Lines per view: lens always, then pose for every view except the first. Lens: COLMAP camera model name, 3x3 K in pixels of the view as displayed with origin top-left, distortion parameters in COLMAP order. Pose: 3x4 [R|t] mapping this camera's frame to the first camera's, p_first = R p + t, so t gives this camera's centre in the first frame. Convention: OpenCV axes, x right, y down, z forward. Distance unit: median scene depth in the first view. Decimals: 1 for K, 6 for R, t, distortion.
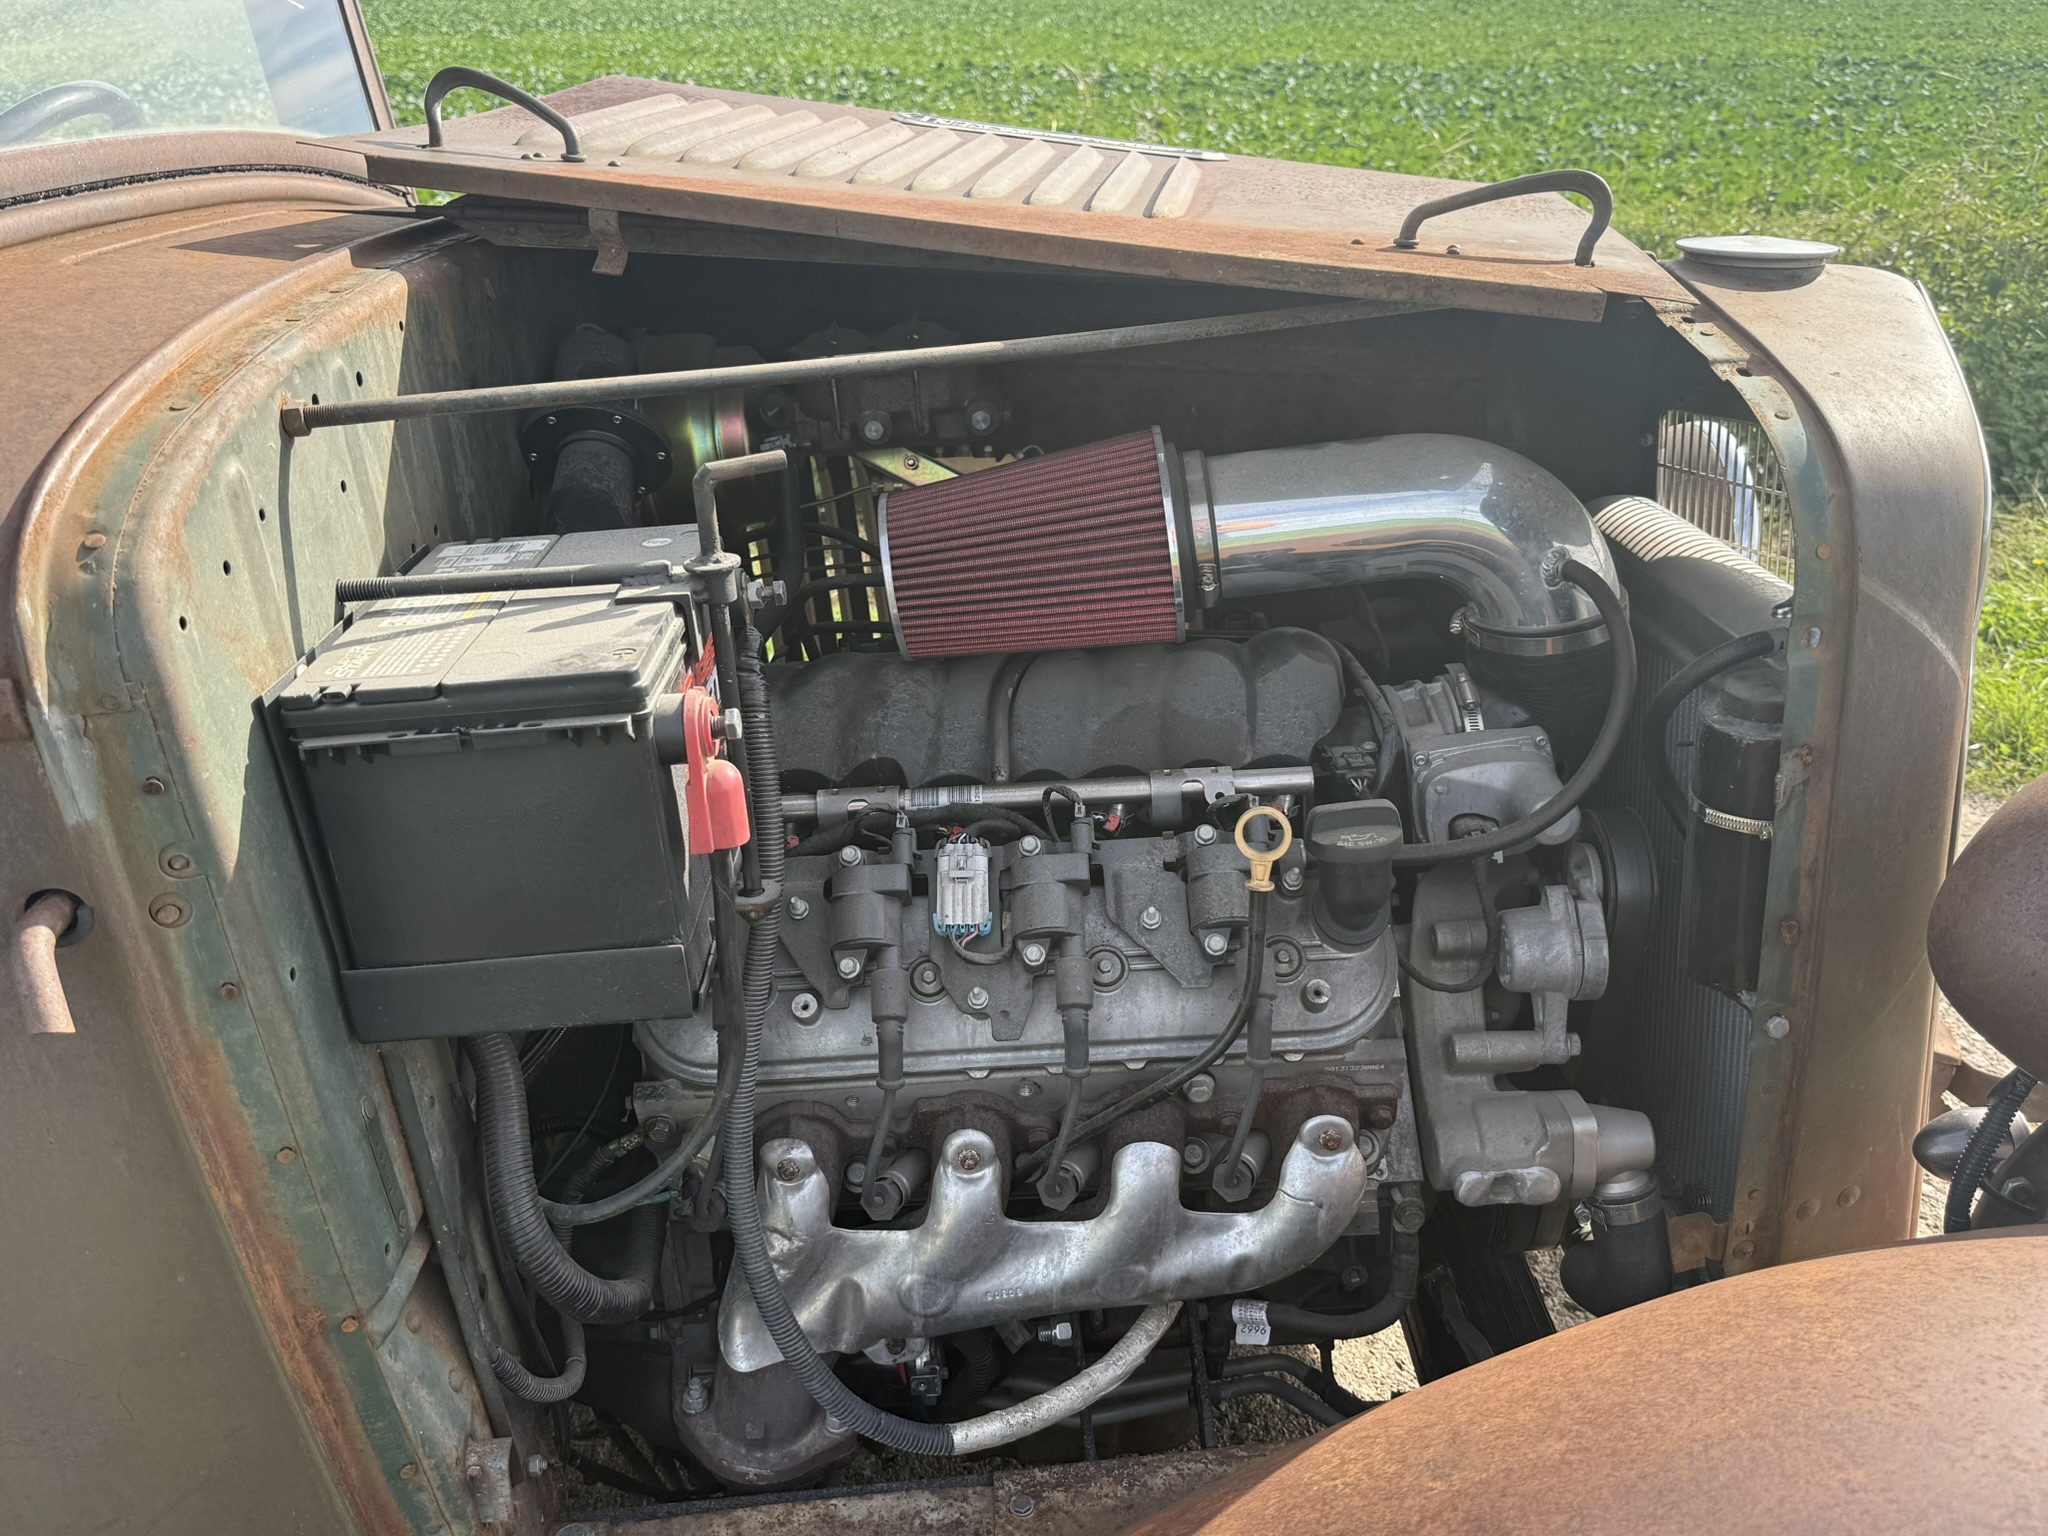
lens RADIAL K [[1701.6, 0, 1052.1], [0, 1701.6, 746.9], [0, 0, 1]] dist [0.048655, -0.068854]
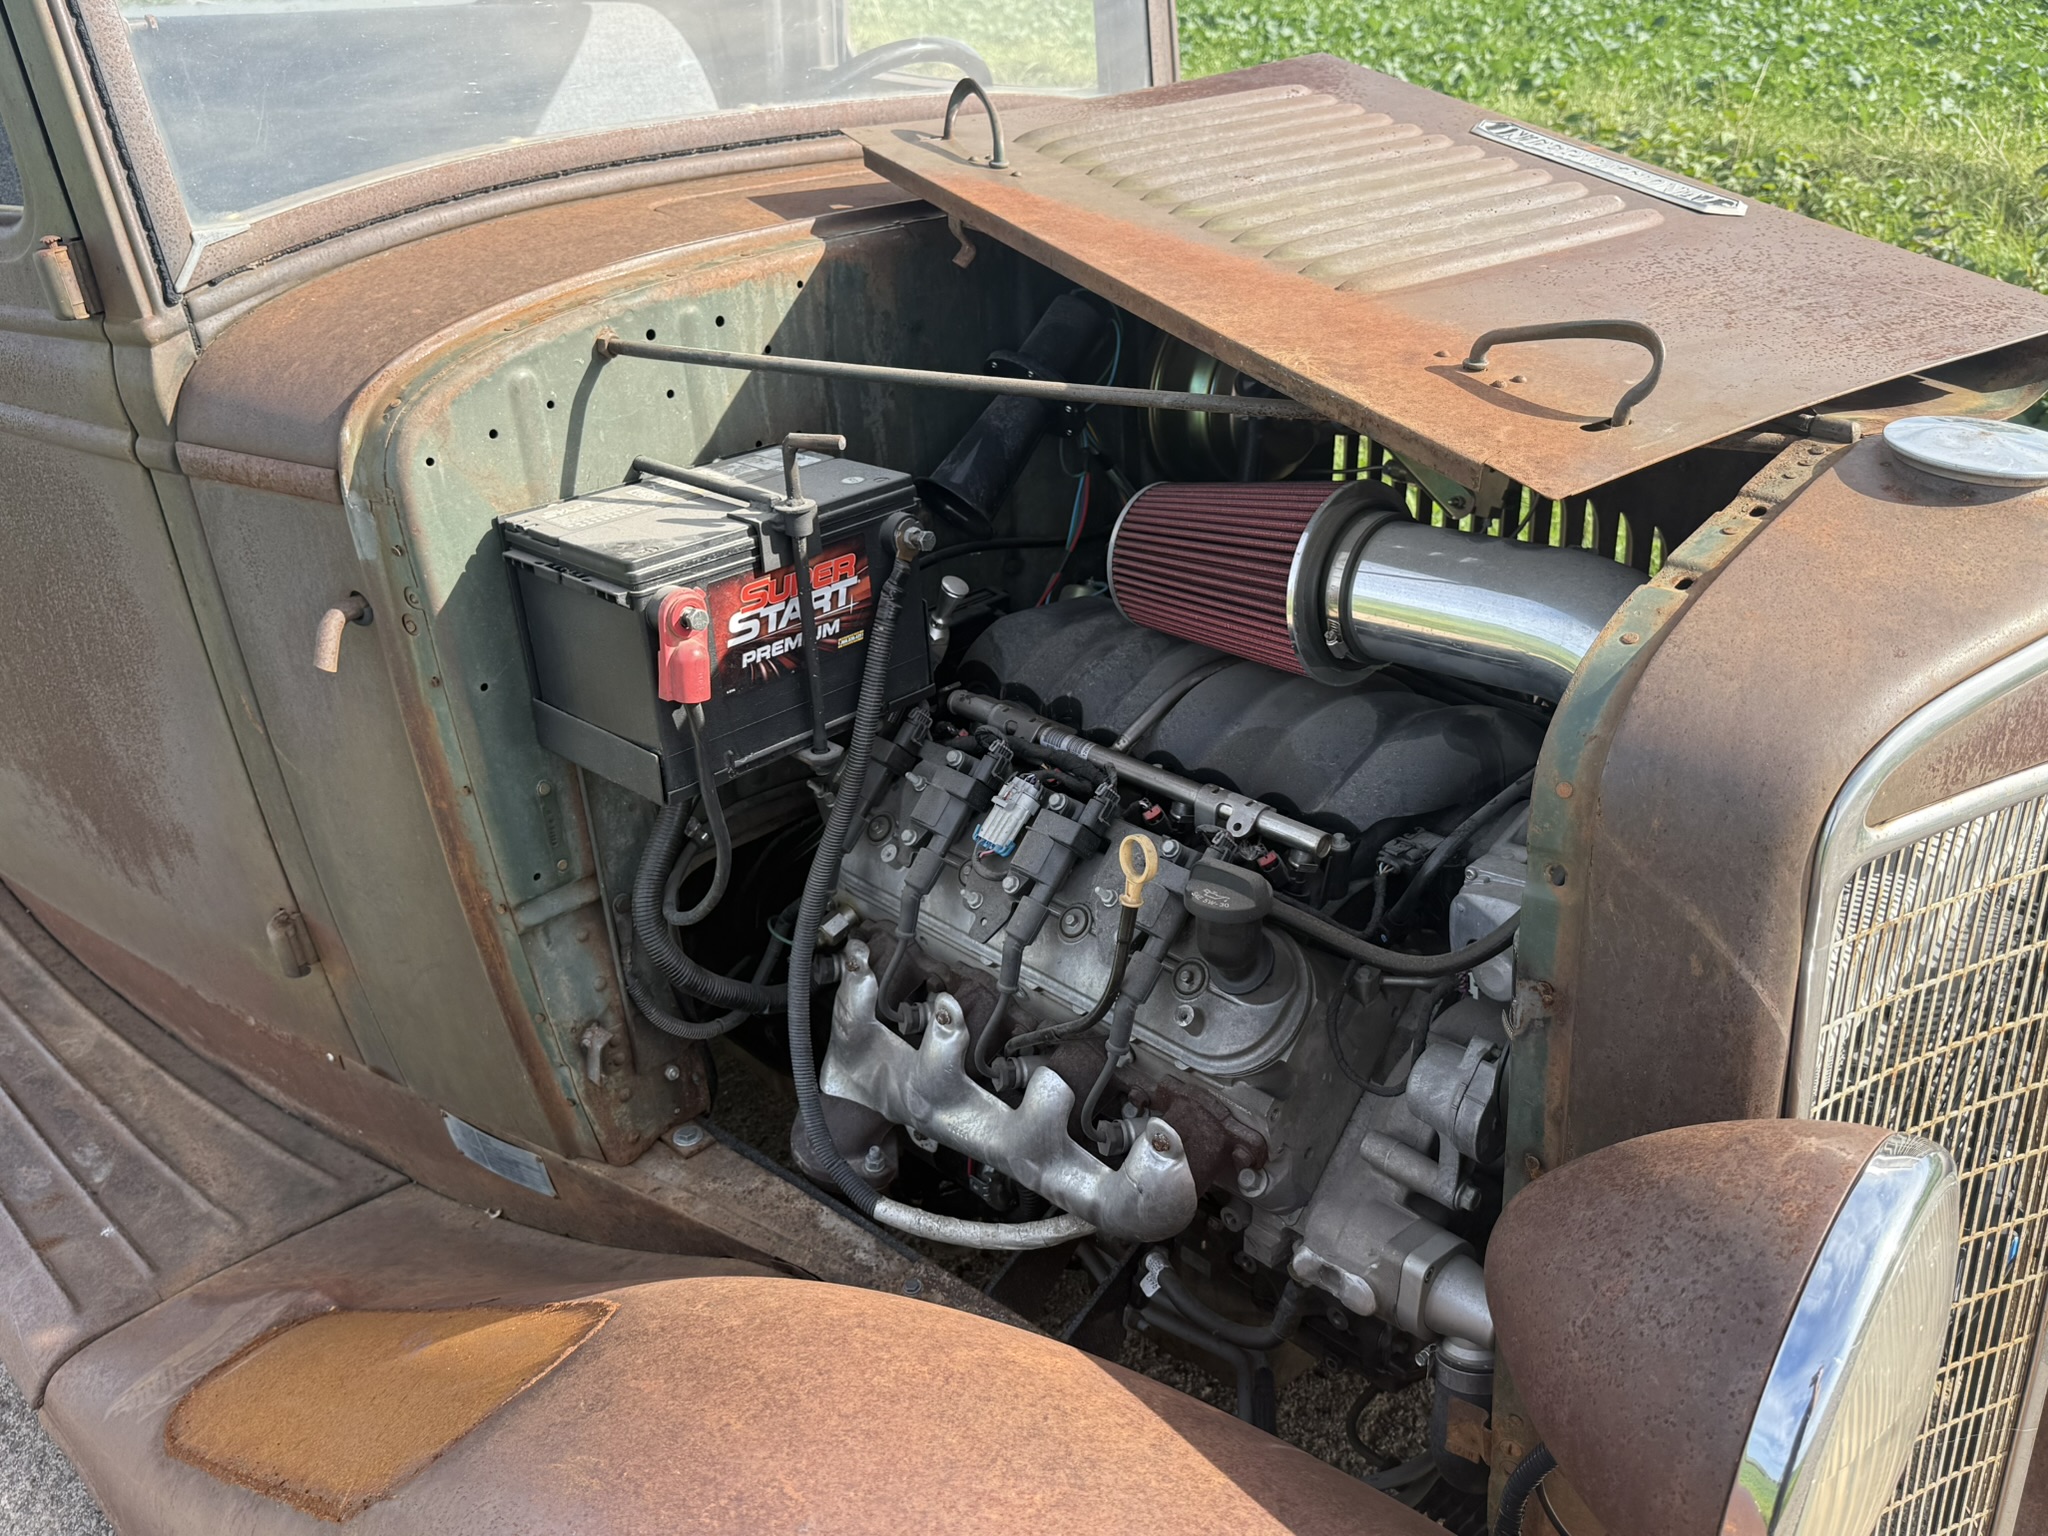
lens RADIAL K [[1701.6, 0, 1032.4], [0, 1701.6, 778.7], [0, 0, 1]] dist [0.048655, -0.068854]
pose [[0.692728, 0.347970, -0.631701, 0.774626], [-0.280908, 0.936913, 0.208049, -0.214776], [0.664243, 0.033329, 0.746773, 0.108819]]
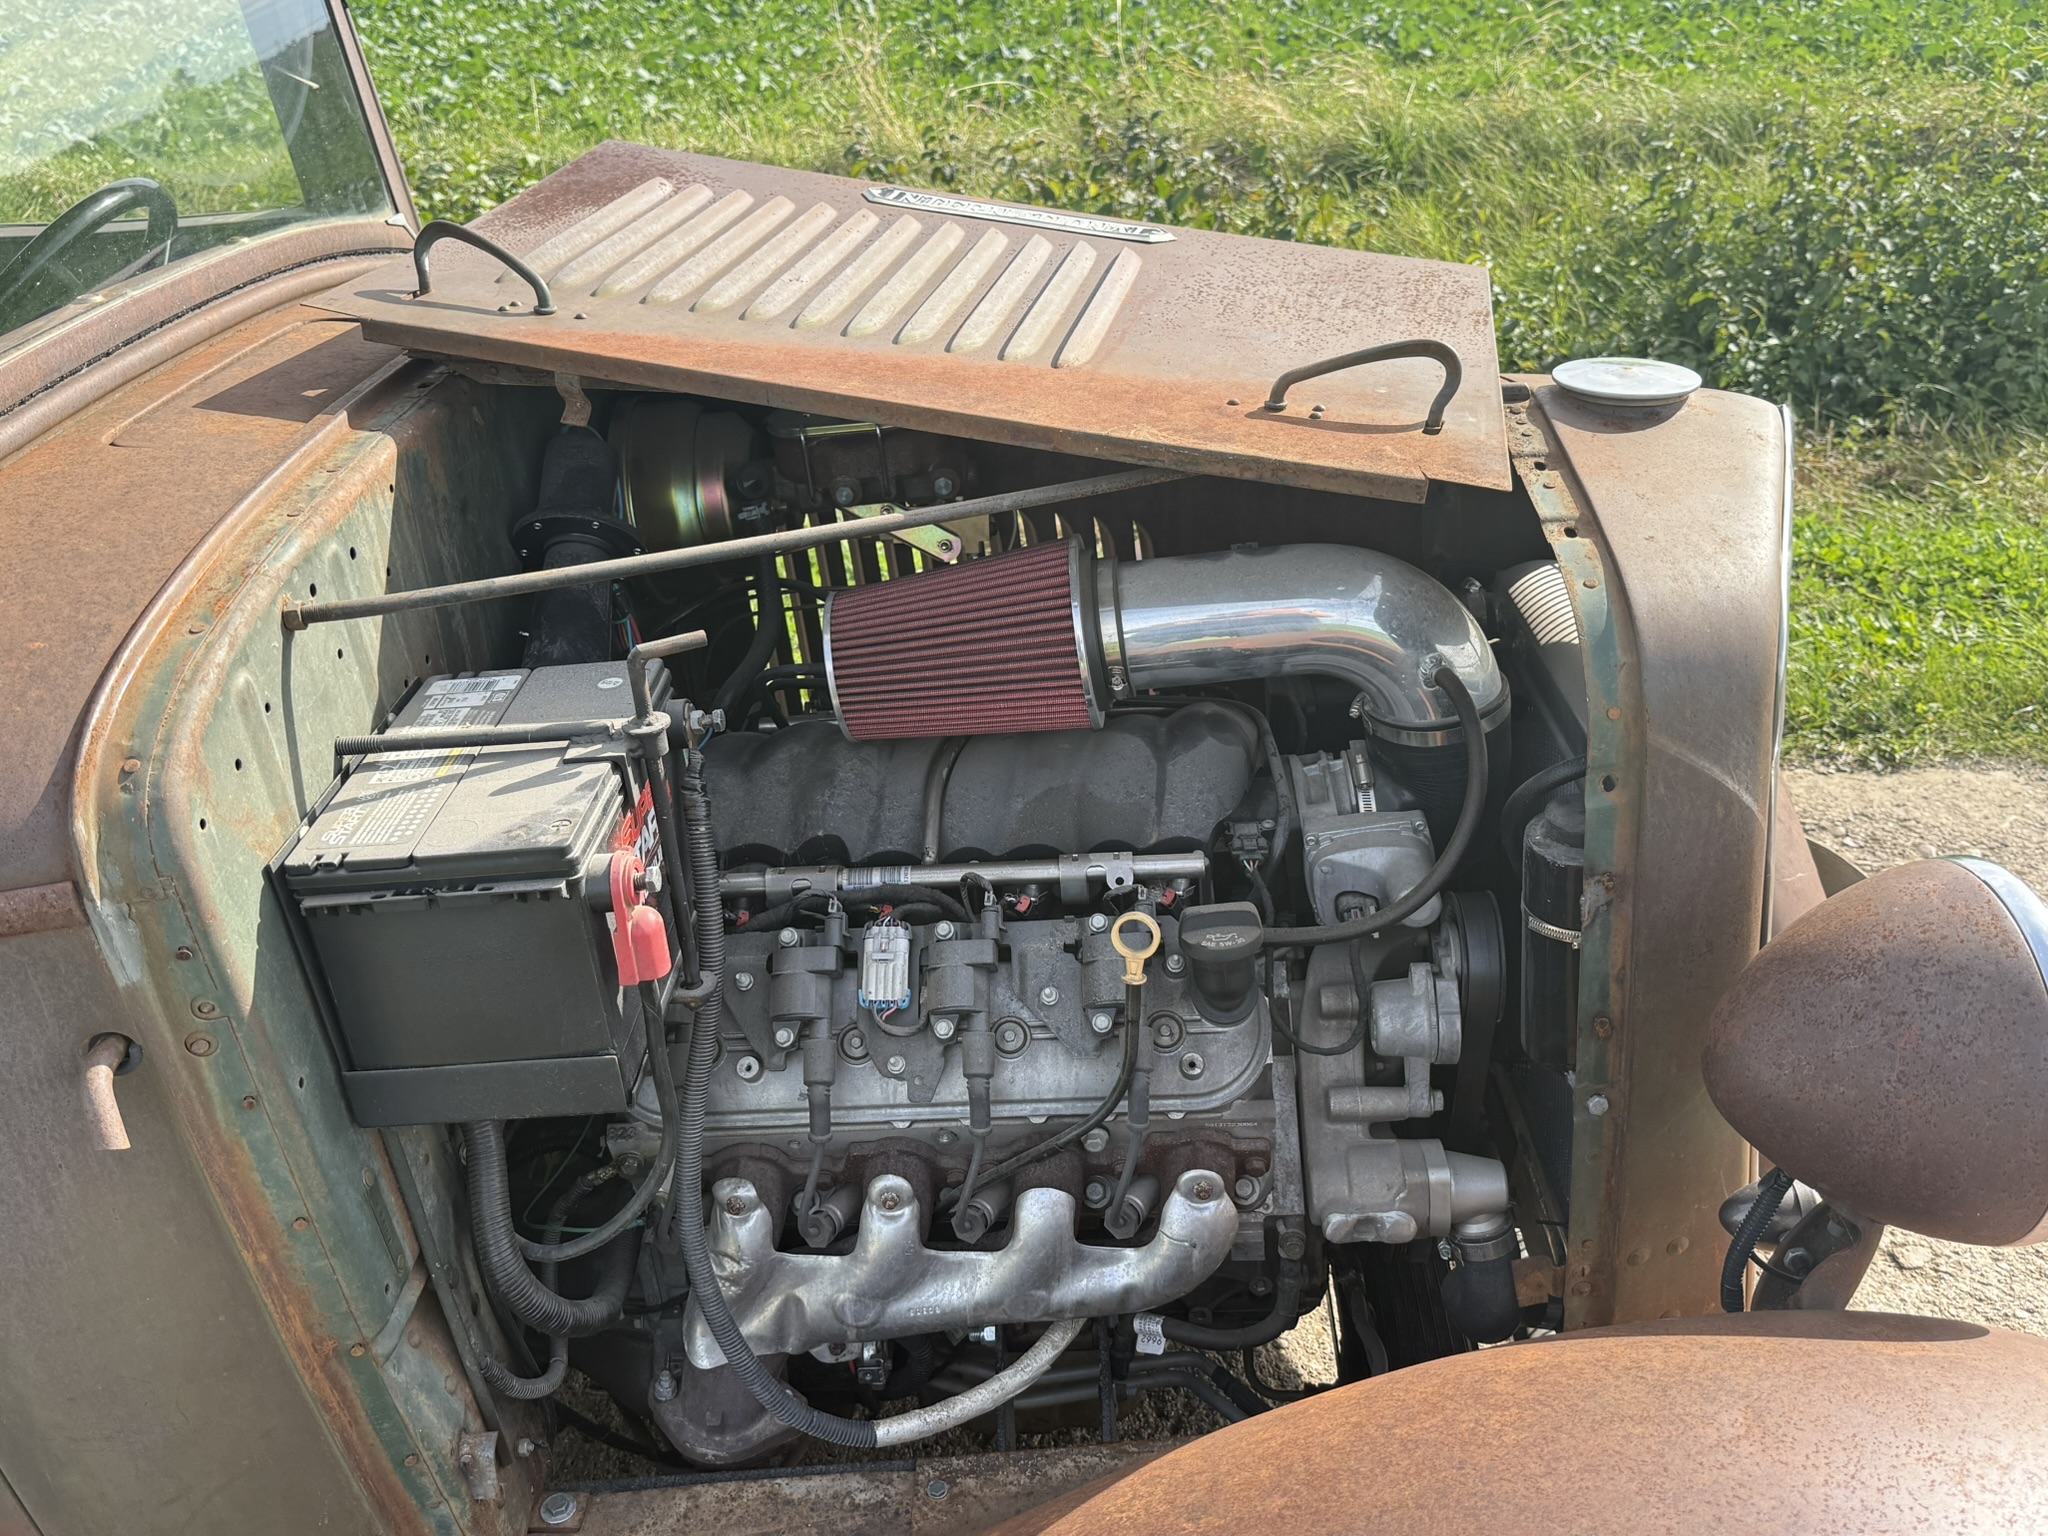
lens RADIAL K [[1786.7, 0, 1037.1], [0, 1786.7, 755.2], [0, 0, 1]] dist [0.092641, -0.163337]
pose [[0.997931, 0.008369, -0.063750, 0.134877], [-0.003432, 0.997013, 0.077155, -0.164342], [0.064205, -0.076776, 0.994979, -0.197877]]
